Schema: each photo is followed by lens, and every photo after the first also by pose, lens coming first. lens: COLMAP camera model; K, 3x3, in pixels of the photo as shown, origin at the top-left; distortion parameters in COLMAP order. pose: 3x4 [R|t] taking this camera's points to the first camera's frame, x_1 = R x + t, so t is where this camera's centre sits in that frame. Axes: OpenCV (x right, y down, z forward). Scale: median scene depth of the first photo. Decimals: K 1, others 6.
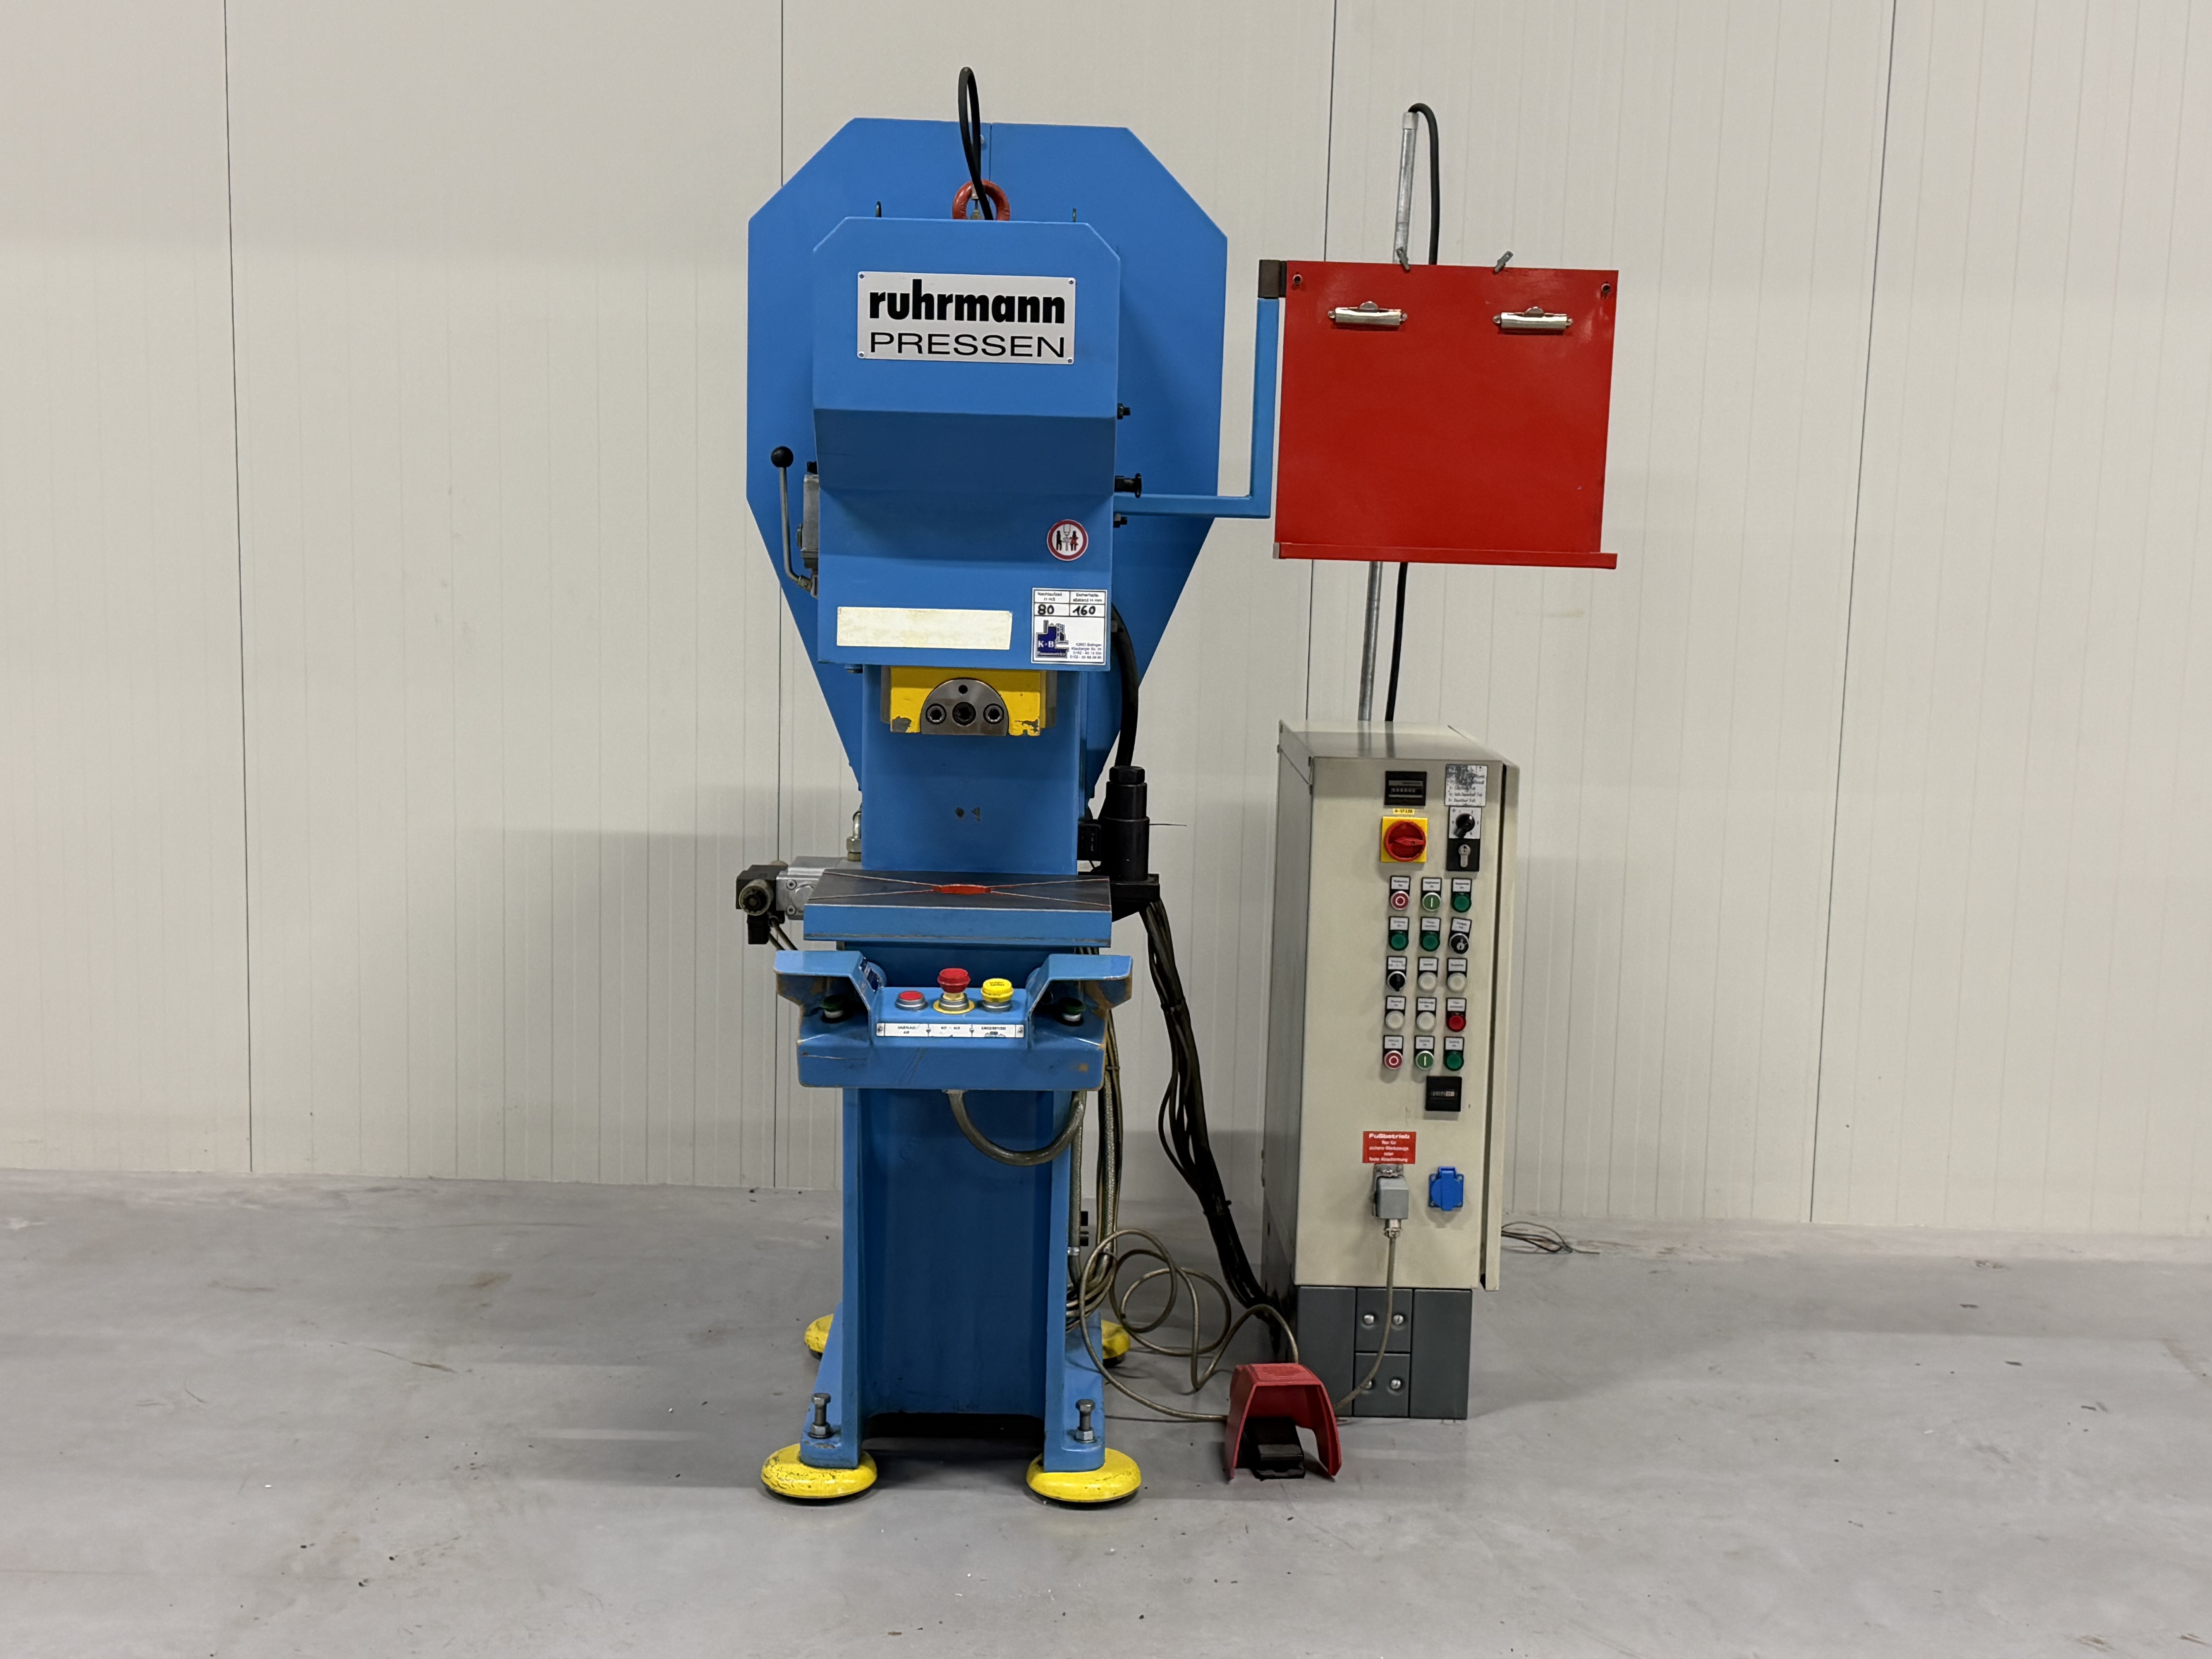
lens RADIAL K [[2752.2, 0, 1101.2], [0, 2752.2, 847.4], [0, 0, 1]] dist [0.126425, 0.000000]
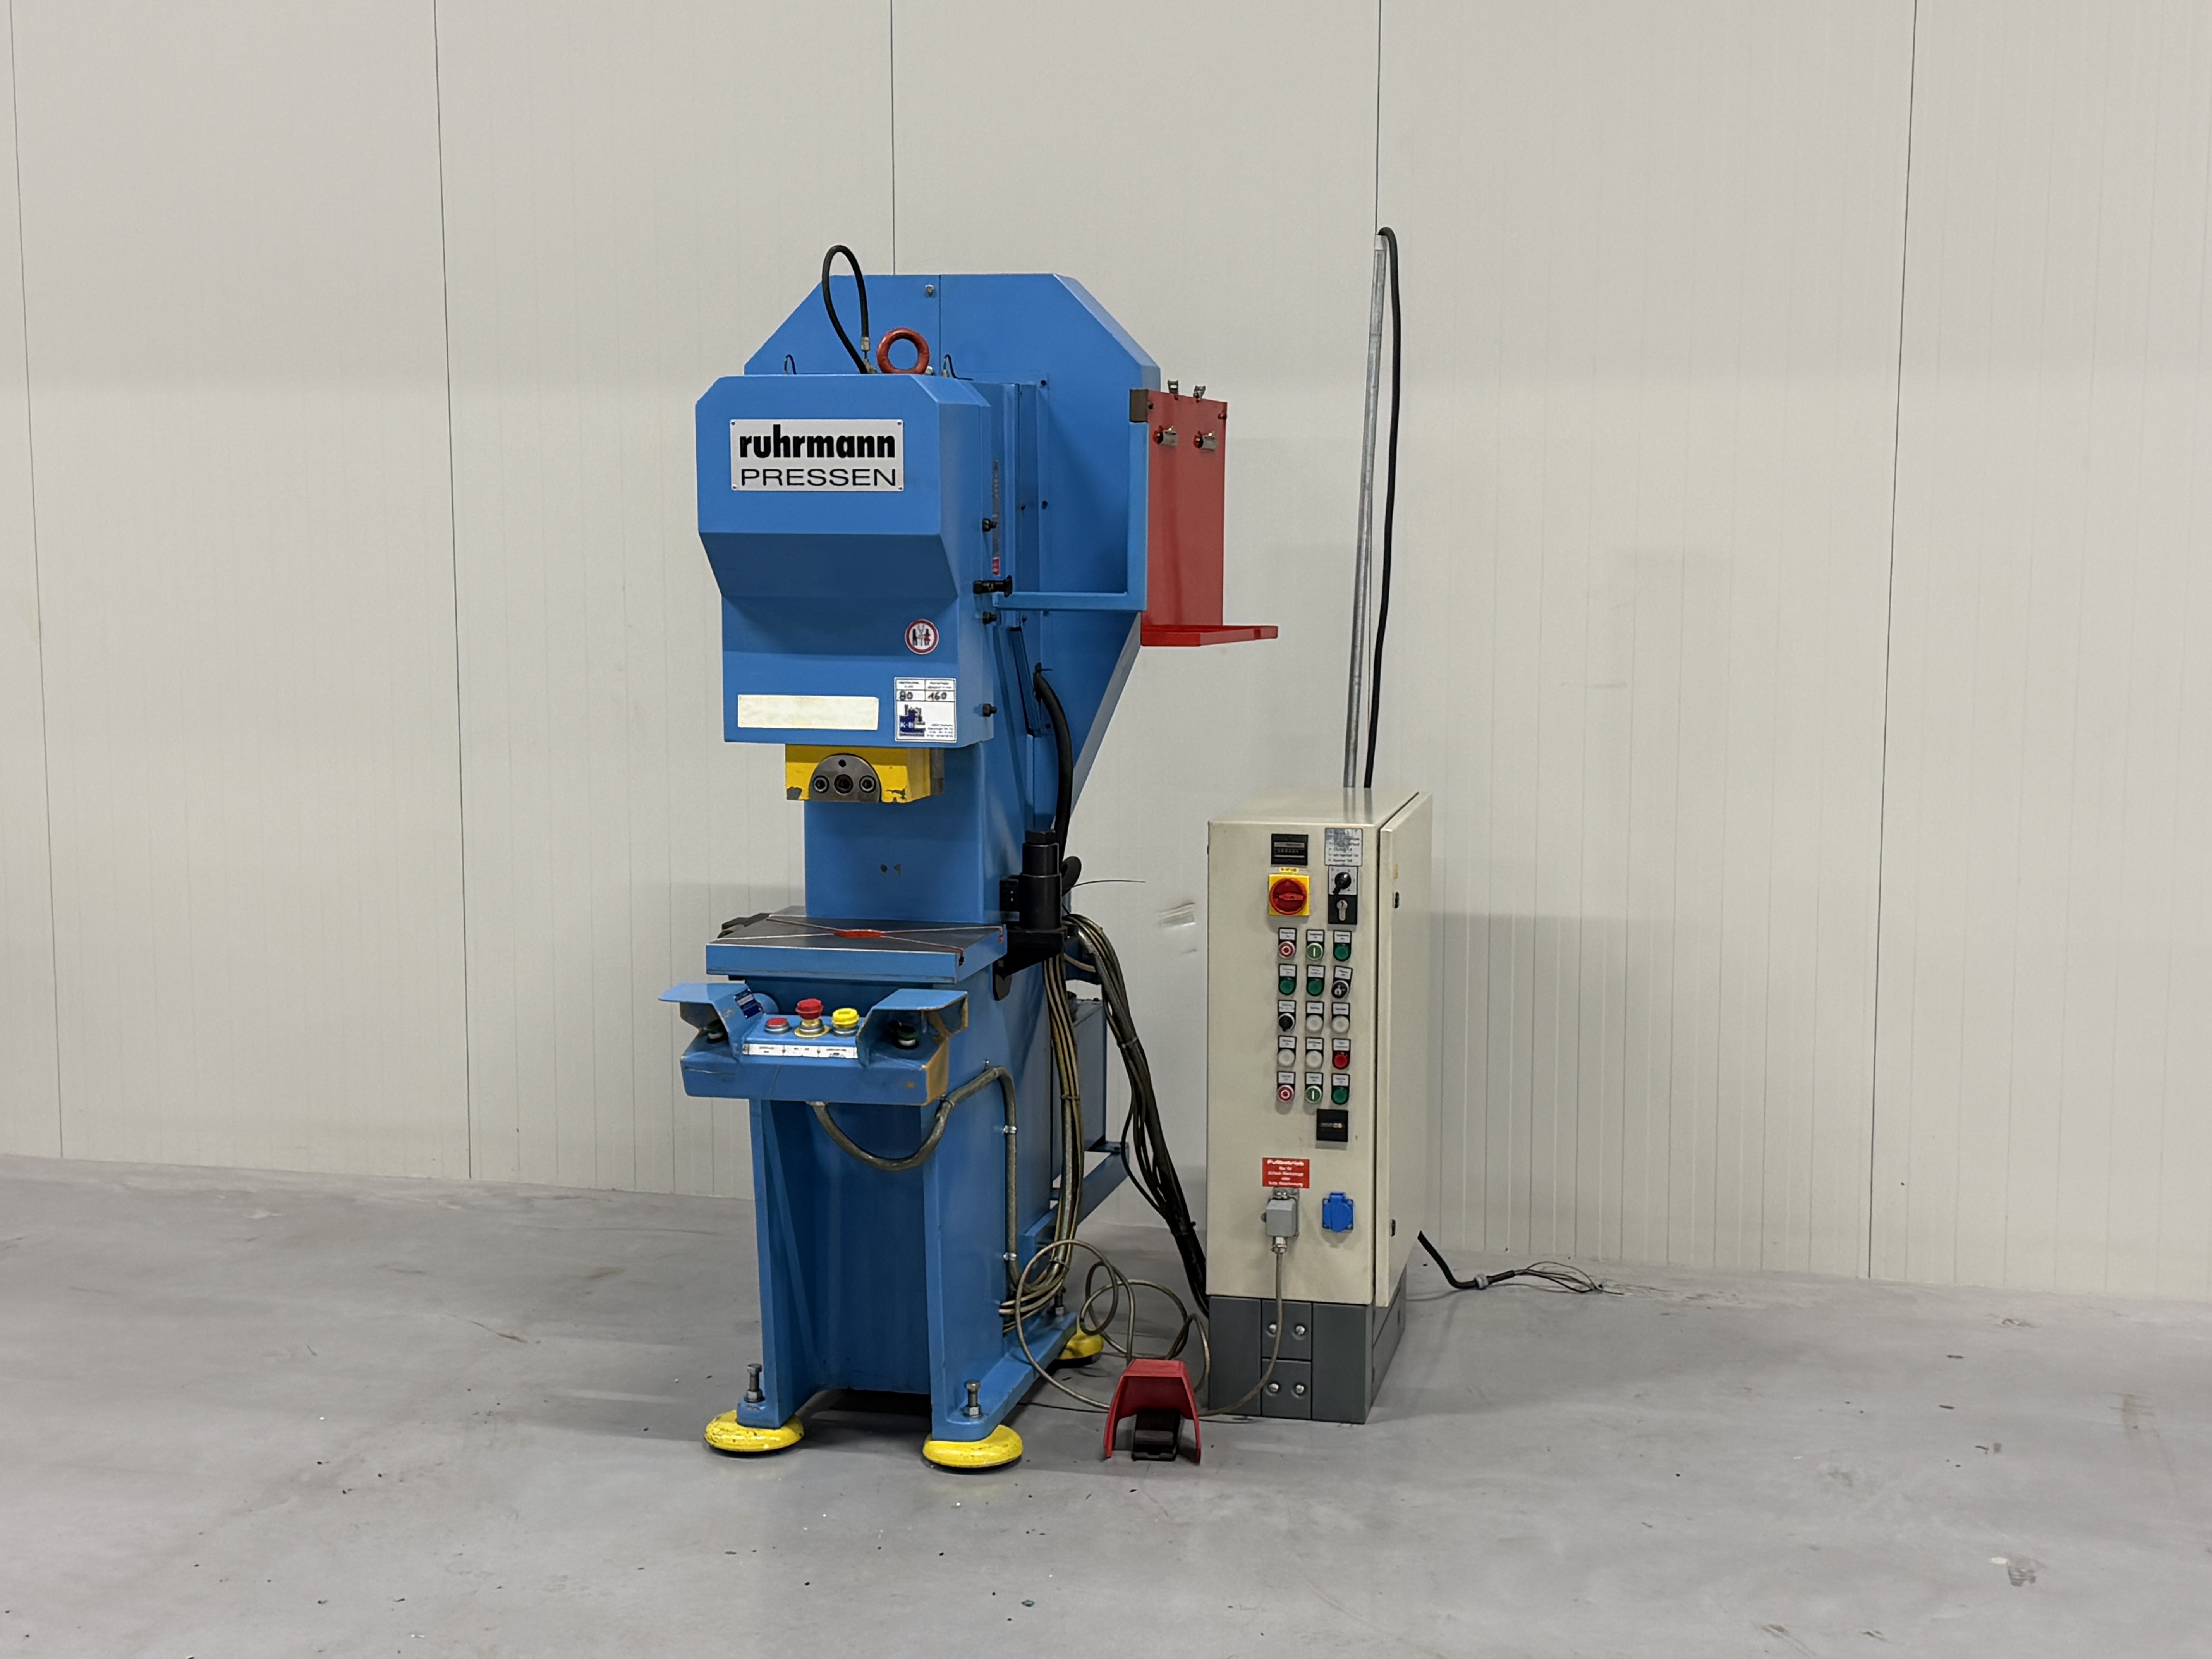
lens RADIAL K [[2970.2, 0, 1111.8], [0, 2970.2, 829.4], [0, 0, 1]] dist [0.137475, 0.000000]
pose [[0.971370, 0.003112, -0.237553, 0.327937], [-0.009831, 0.999584, -0.027103, 0.003832], [0.237370, 0.028662, 0.970996, -0.187860]]
